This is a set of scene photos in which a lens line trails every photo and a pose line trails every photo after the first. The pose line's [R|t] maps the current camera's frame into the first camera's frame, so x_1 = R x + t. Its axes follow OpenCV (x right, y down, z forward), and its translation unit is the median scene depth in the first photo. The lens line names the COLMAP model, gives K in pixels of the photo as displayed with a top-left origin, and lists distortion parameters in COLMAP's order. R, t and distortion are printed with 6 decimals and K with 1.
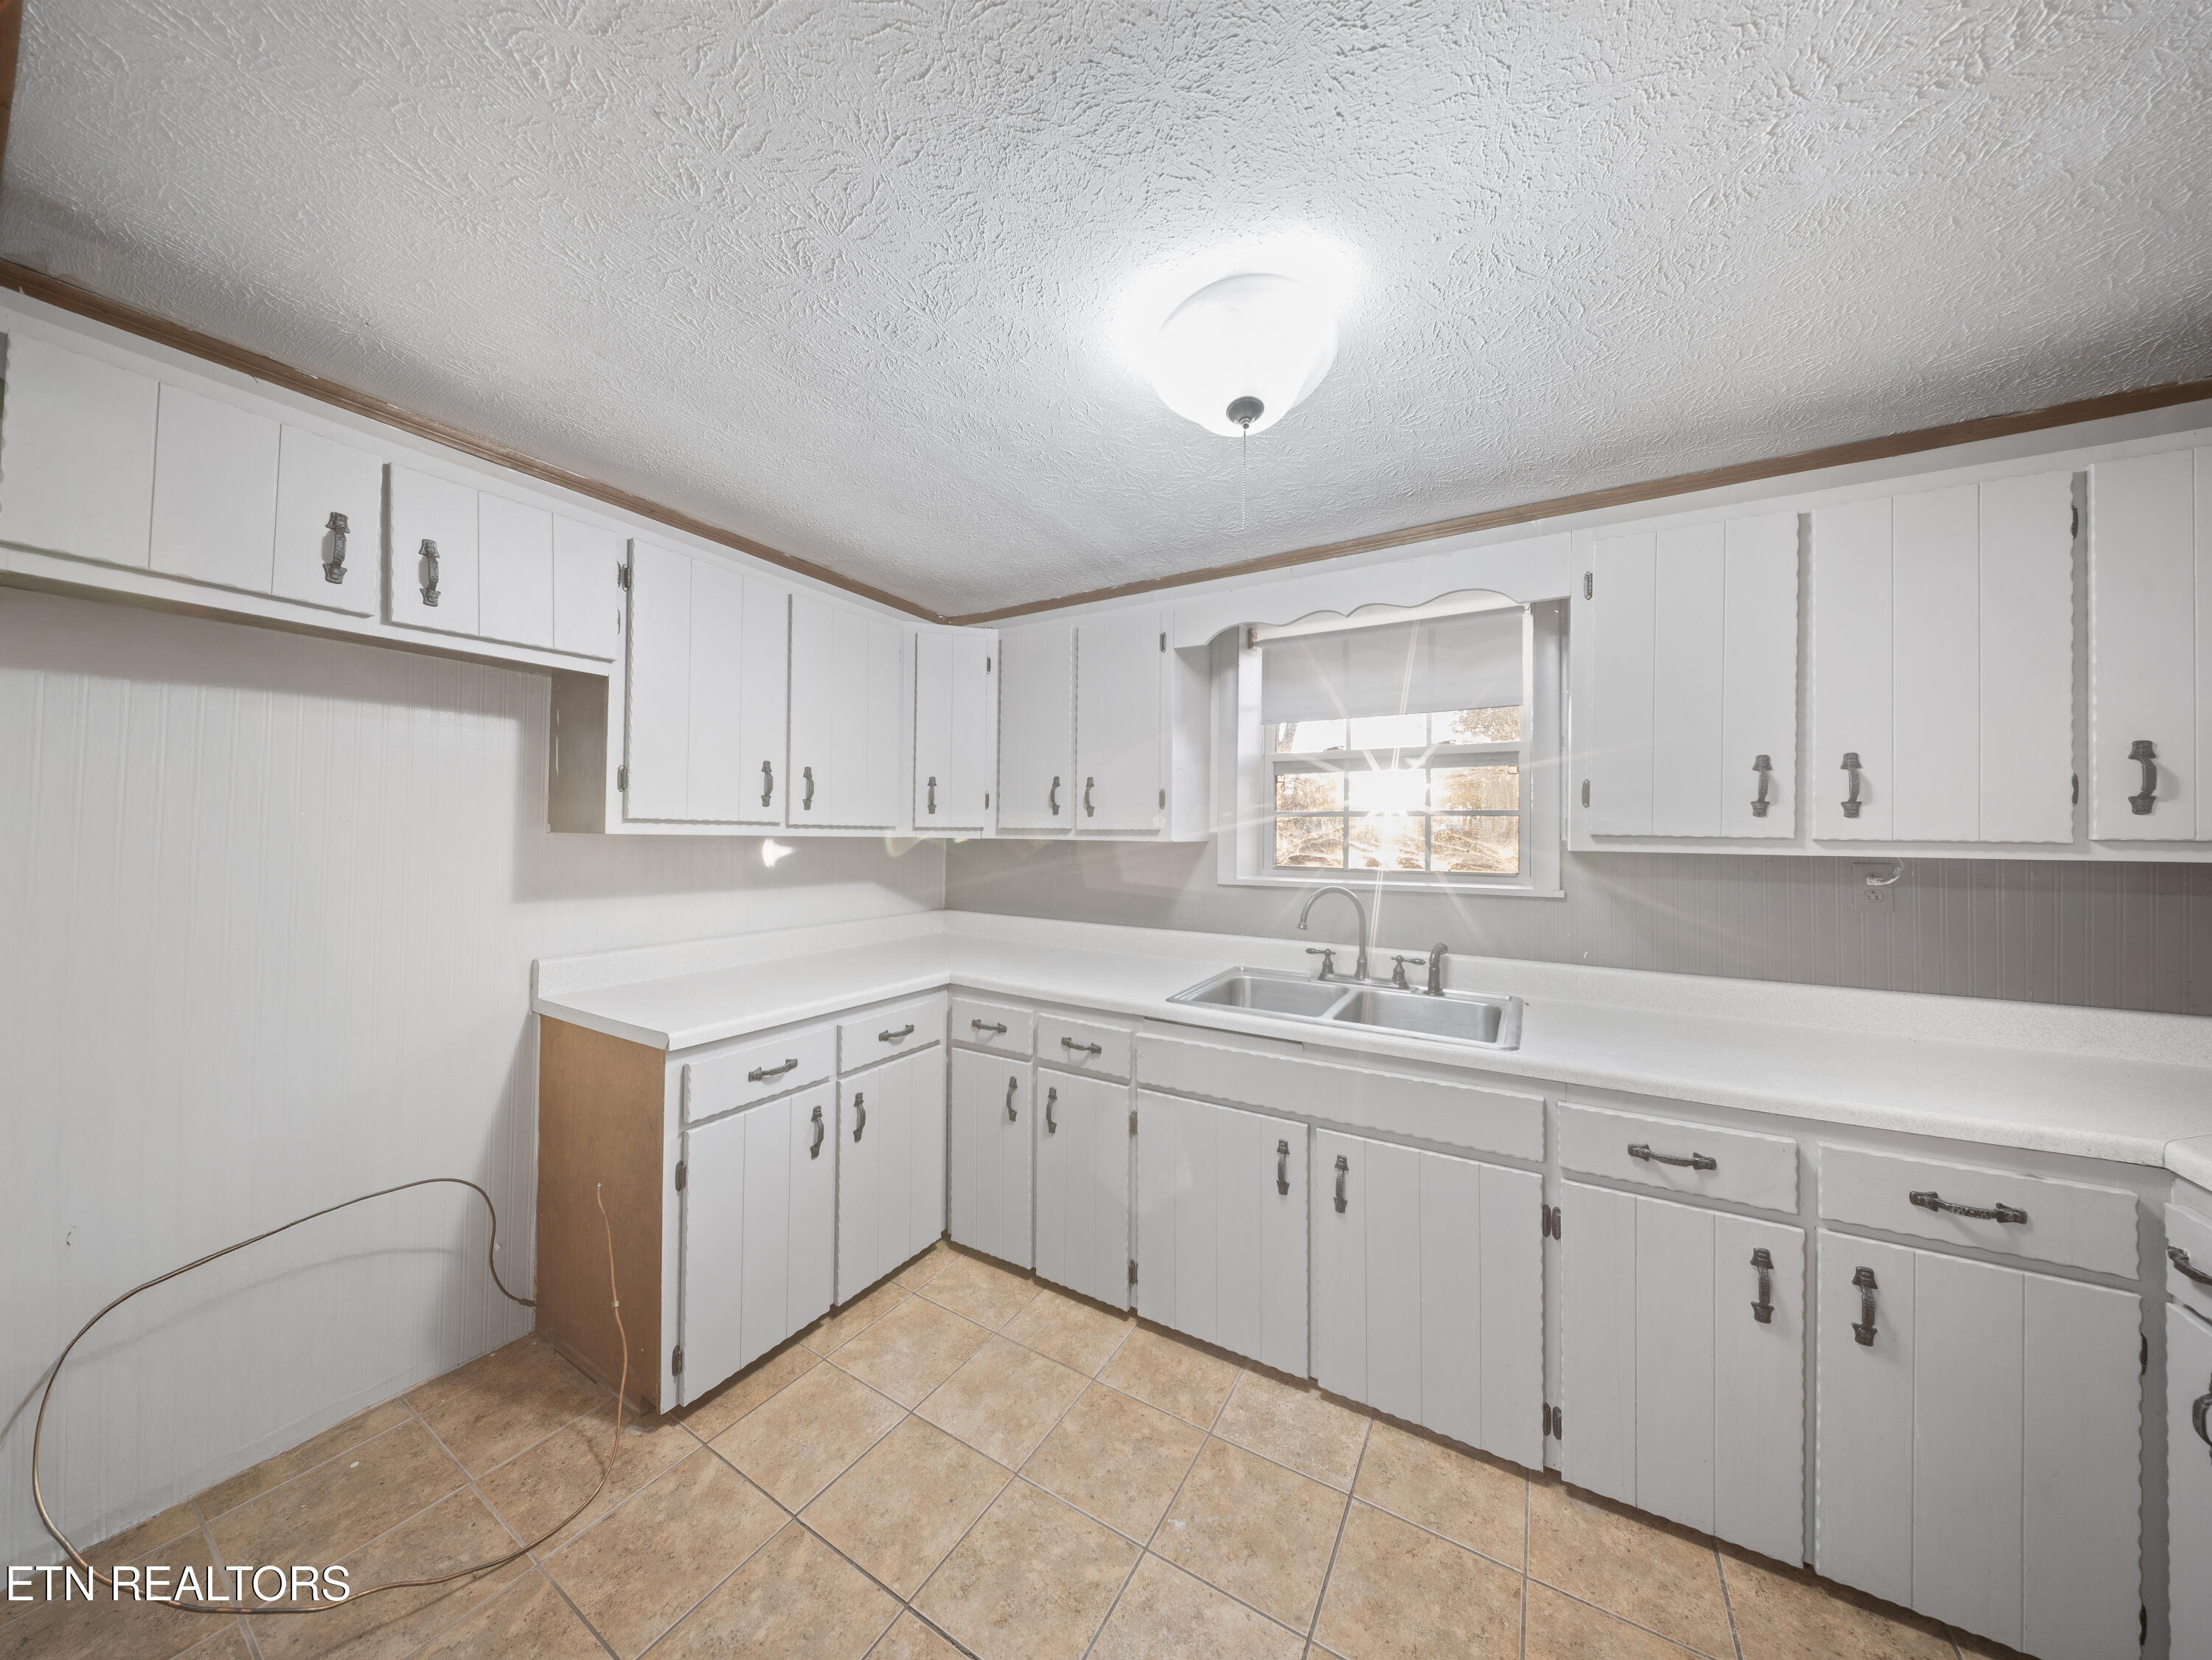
lens RADIAL K [[713.5, 0, 1112.8], [0, 713.5, 815.9], [0, 0, 1]] dist [-0.024691, 0.000314]
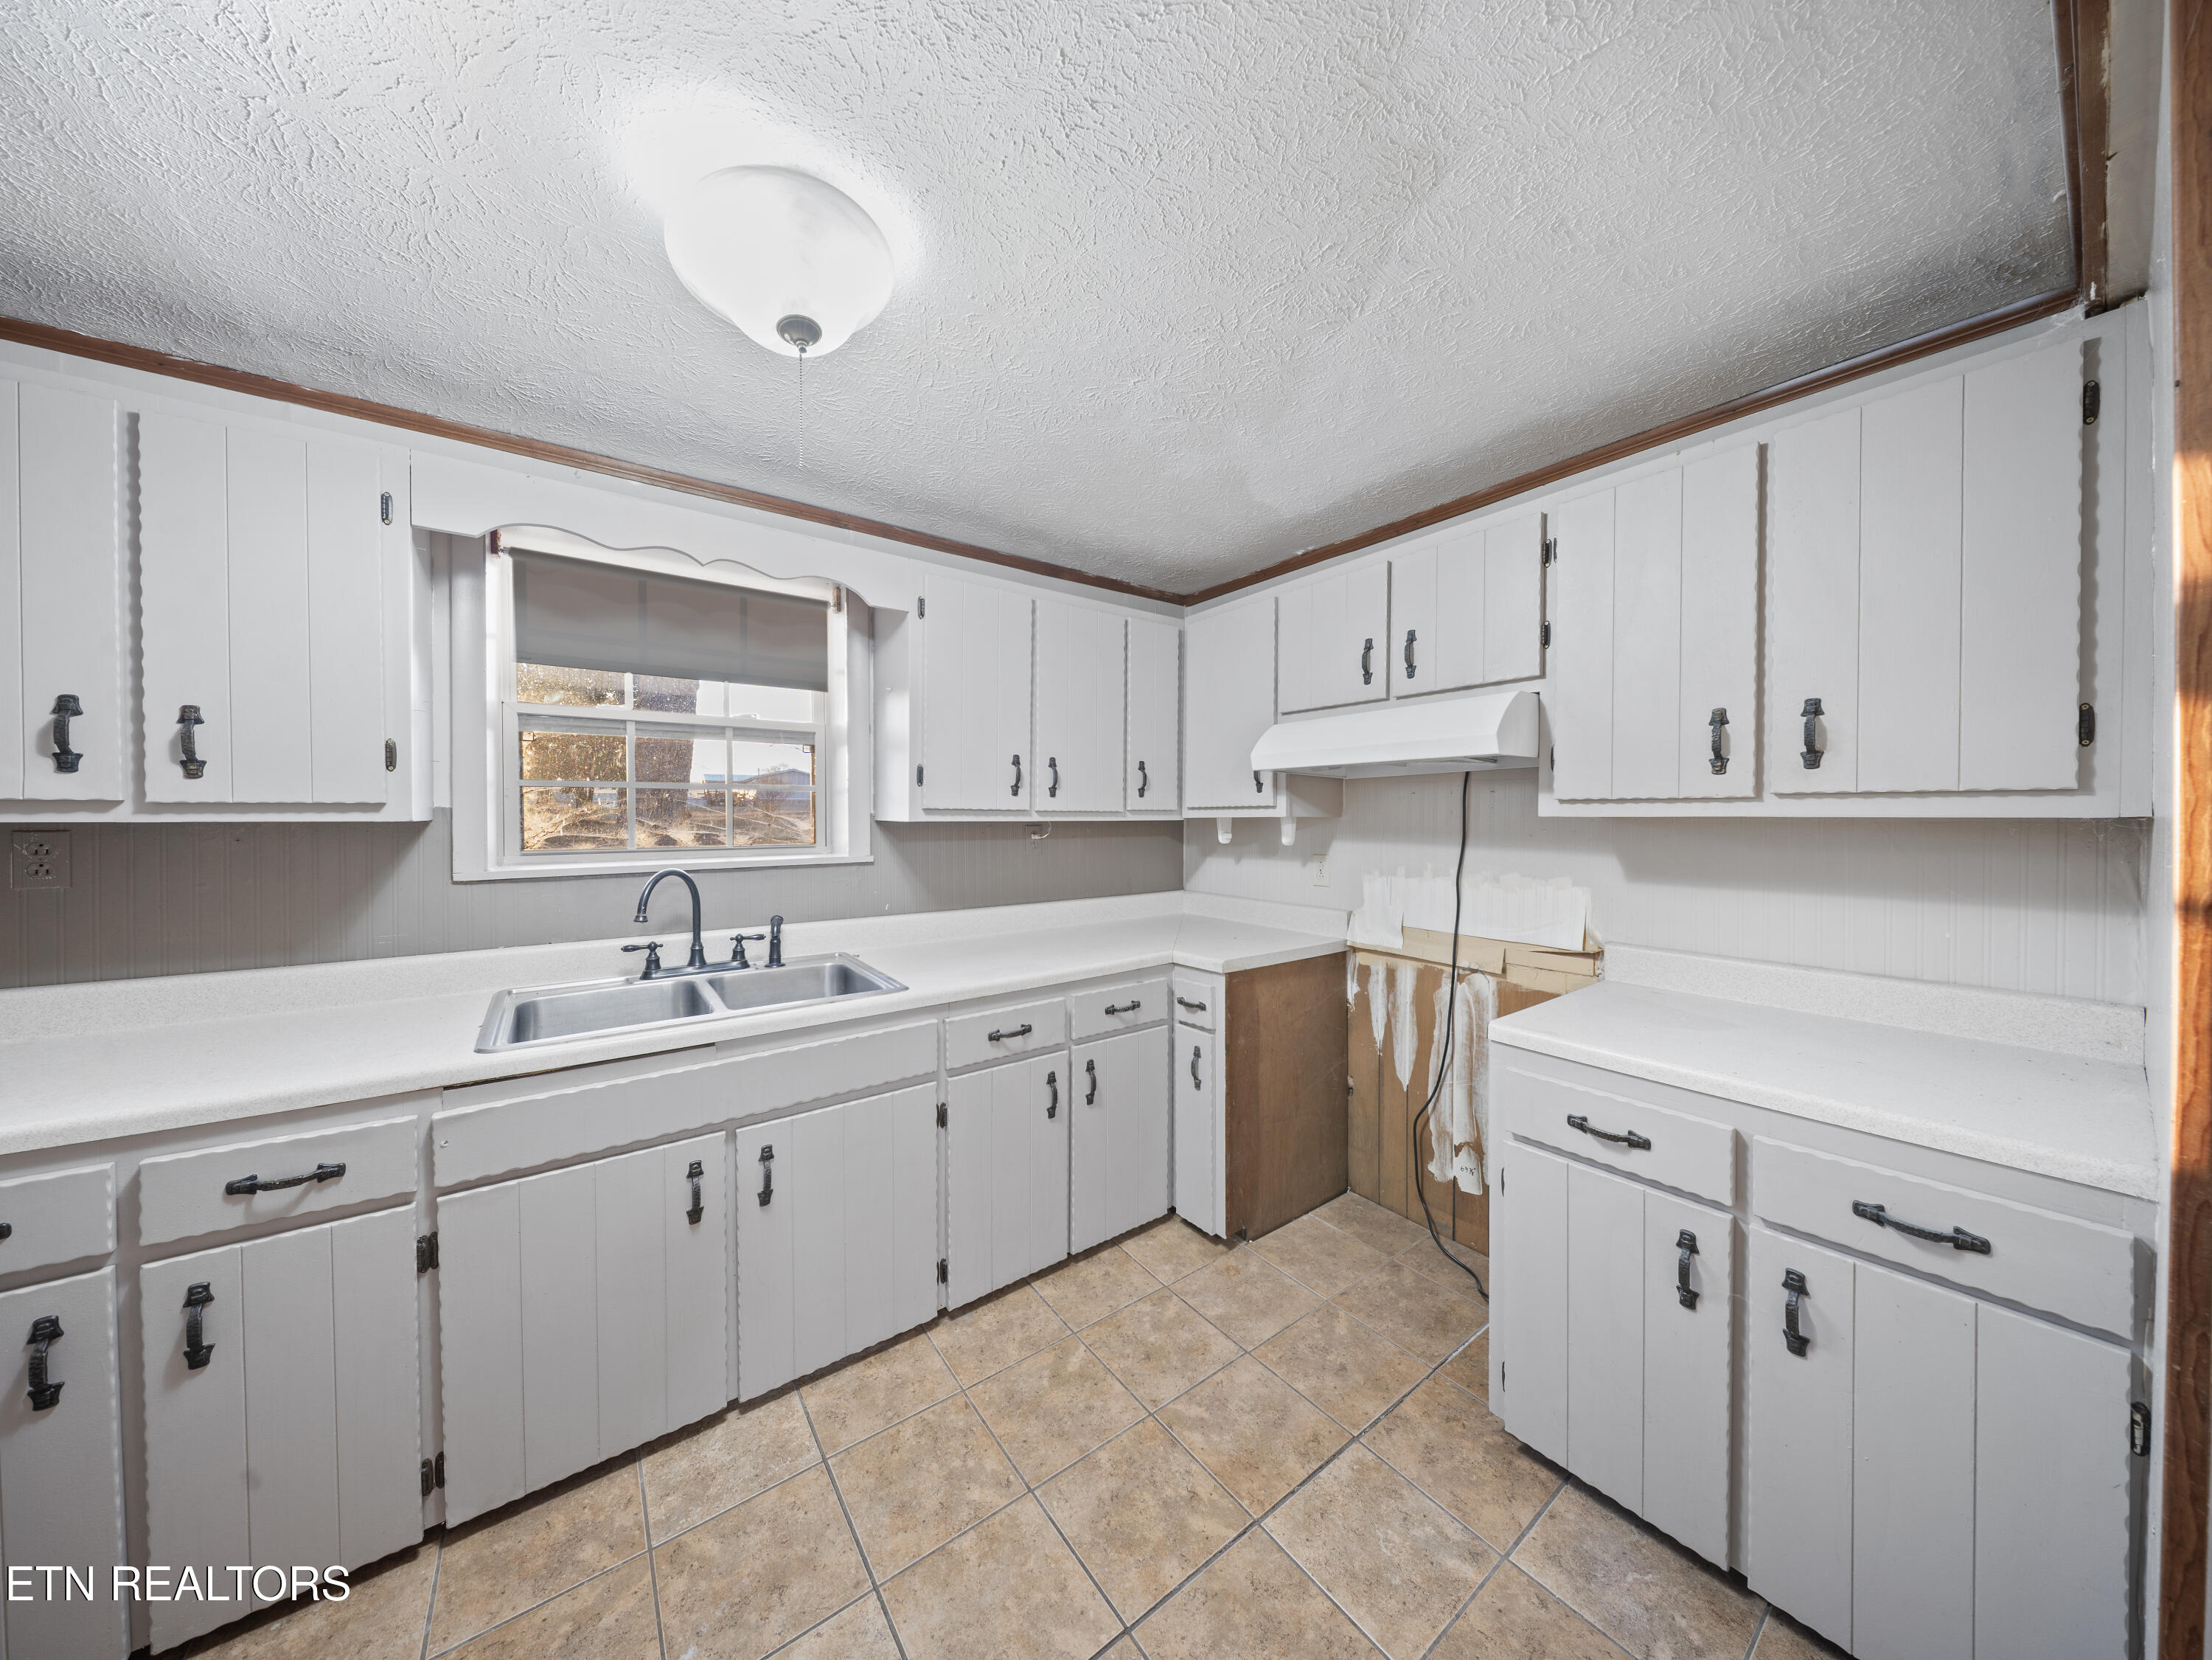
lens RADIAL K [[713.5, 0, 1112.3], [0, 713.5, 815.6], [0, 0, 1]] dist [-0.024691, 0.000314]
pose [[0.359606, -0.012661, 0.933018, -0.376682], [-0.020576, 0.999557, 0.021495, 0.005272], [-0.932877, -0.026928, 0.359187, 0.227112]]
